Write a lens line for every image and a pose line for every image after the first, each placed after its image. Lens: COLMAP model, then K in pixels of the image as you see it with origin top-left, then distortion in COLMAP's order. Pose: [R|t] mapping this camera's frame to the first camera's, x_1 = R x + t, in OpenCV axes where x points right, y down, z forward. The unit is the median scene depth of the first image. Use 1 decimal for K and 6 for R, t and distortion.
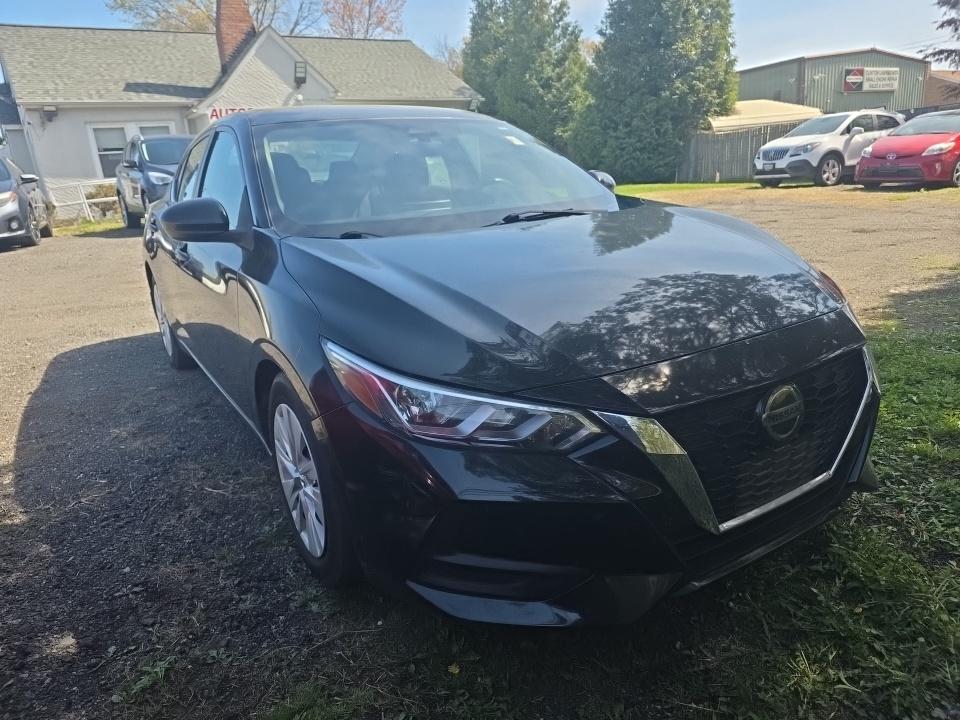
lens RADIAL K [[675.7, 0, 511.1], [0, 675.7, 358.5], [0, 0, 1]] dist [0.036669, -0.041547]
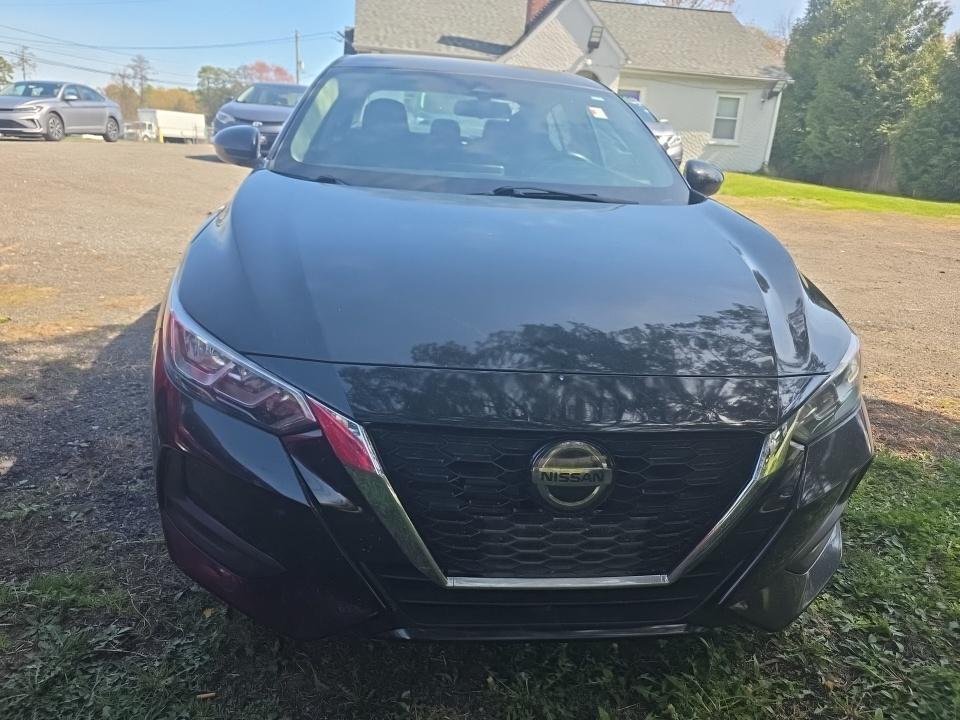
lens RADIAL K [[675.7, 0, 511.1], [0, 675.7, 358.5], [0, 0, 1]] dist [0.036669, -0.041547]
pose [[0.878289, 0.259356, -0.401674, 0.094297], [-0.246202, 0.965479, 0.085060, -0.015356], [0.409869, 0.024186, 0.911824, 0.039936]]
